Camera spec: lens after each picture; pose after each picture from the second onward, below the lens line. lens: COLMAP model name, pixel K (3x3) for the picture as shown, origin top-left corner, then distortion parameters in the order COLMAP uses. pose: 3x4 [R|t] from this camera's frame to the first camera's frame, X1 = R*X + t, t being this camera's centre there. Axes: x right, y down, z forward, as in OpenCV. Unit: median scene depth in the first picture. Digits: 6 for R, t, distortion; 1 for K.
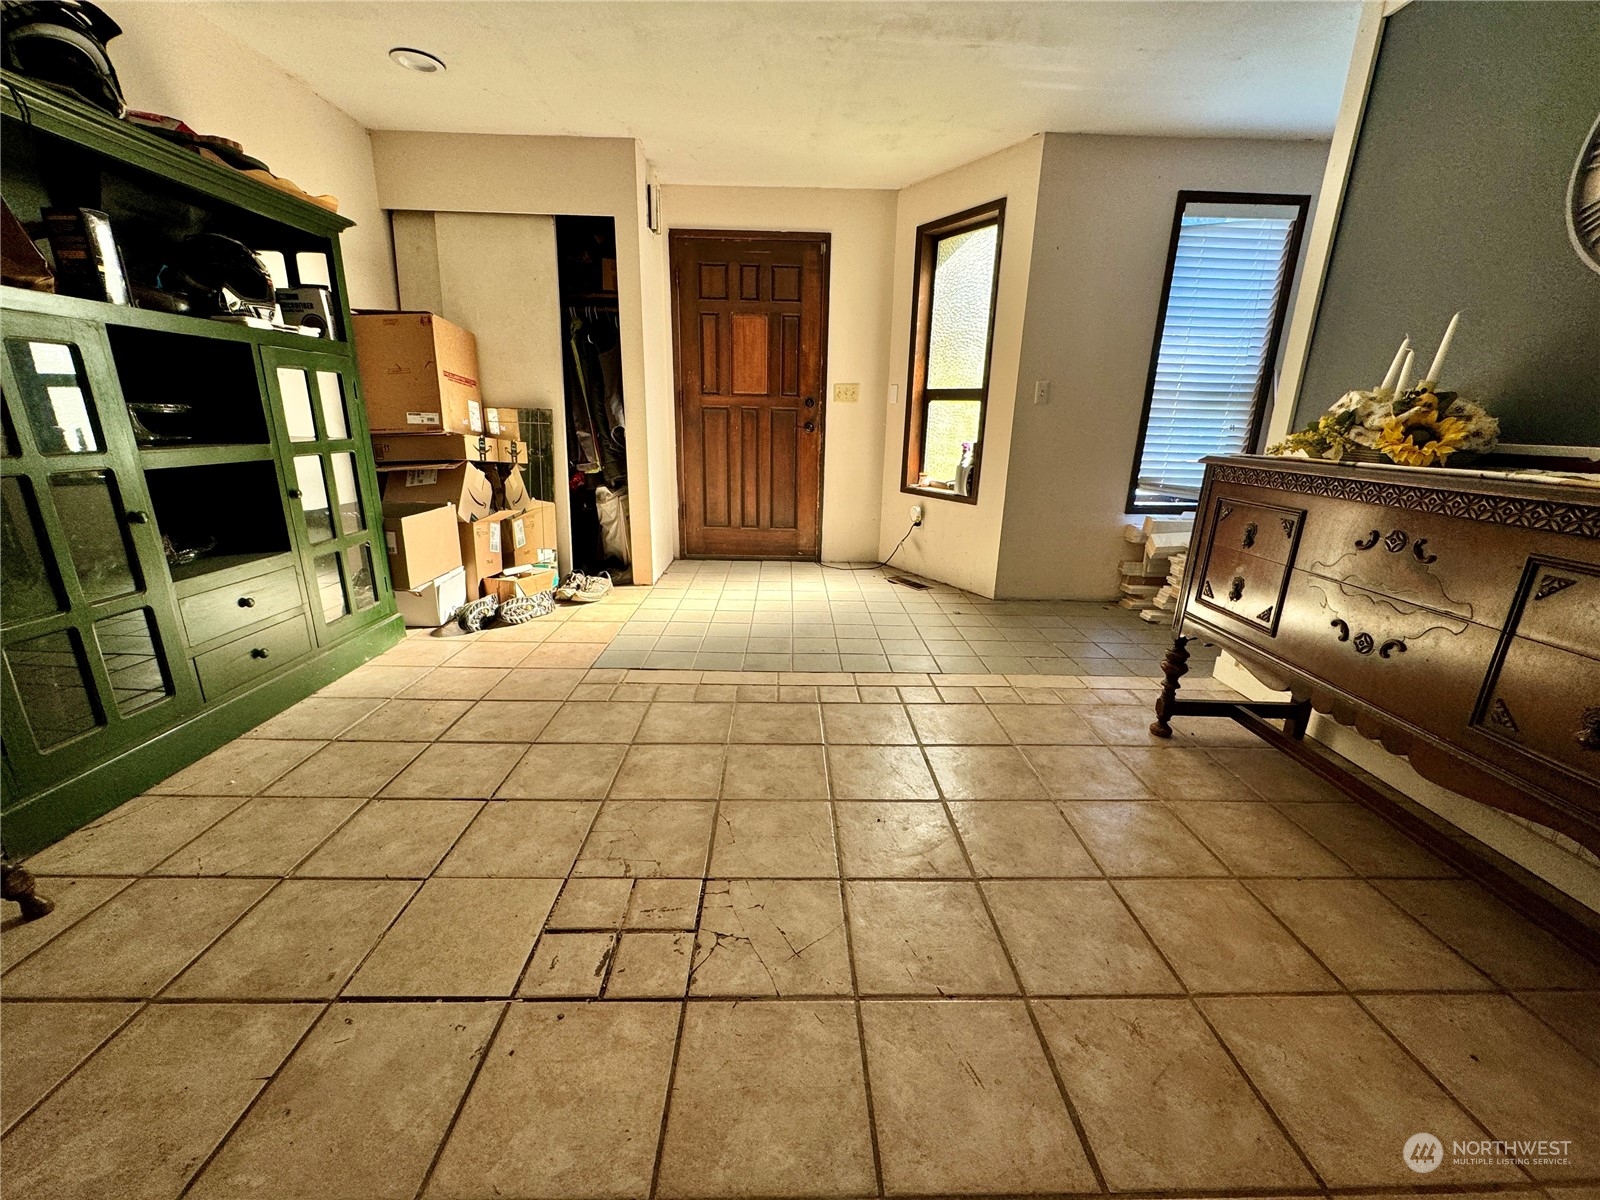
lens RADIAL K [[639.0, 0, 801.0], [0, 639.0, 604.4], [0, 0, 1]] dist [0.000812, 0.000525]
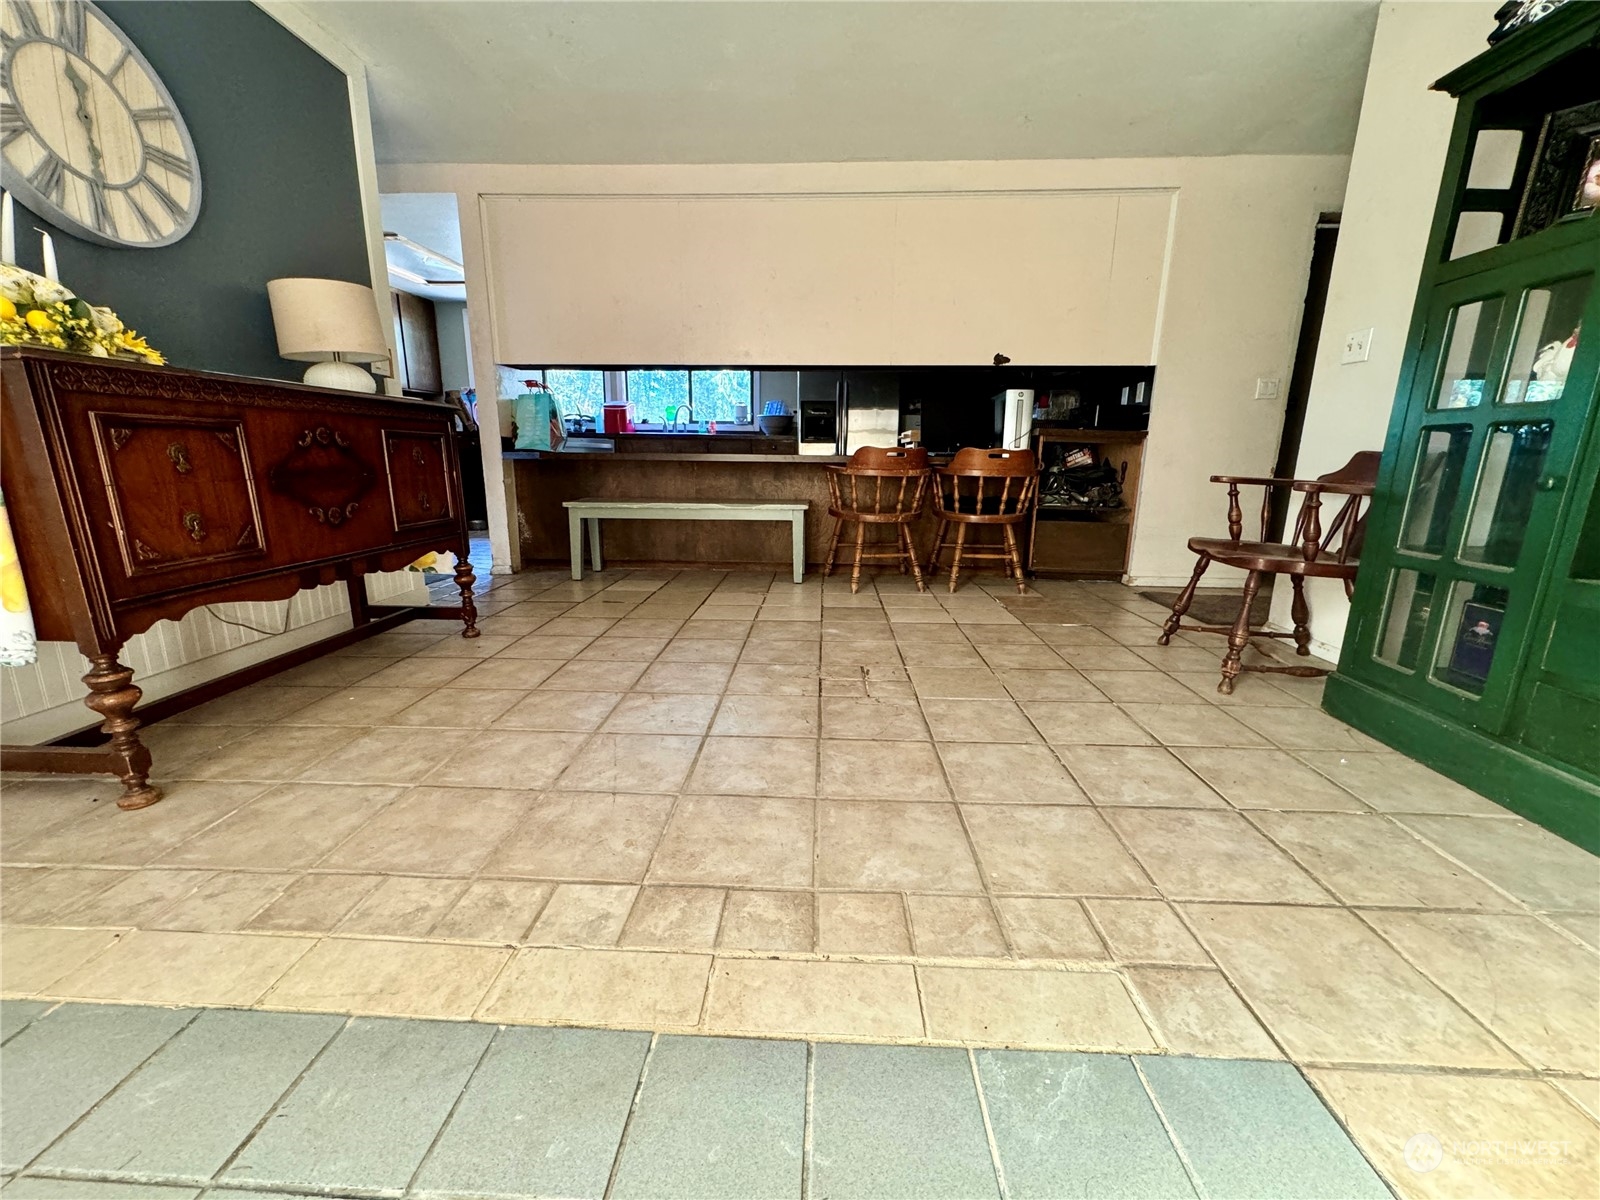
lens RADIAL K [[639.0, 0, 801.2], [0, 639.0, 602.2], [0, 0, 1]] dist [0.000812, 0.000525]
pose [[-0.997377, -0.049507, 0.052797, -0.160249], [-0.017165, 0.870452, 0.491954, -0.415497], [-0.070313, 0.489757, -0.869019, 1.987737]]
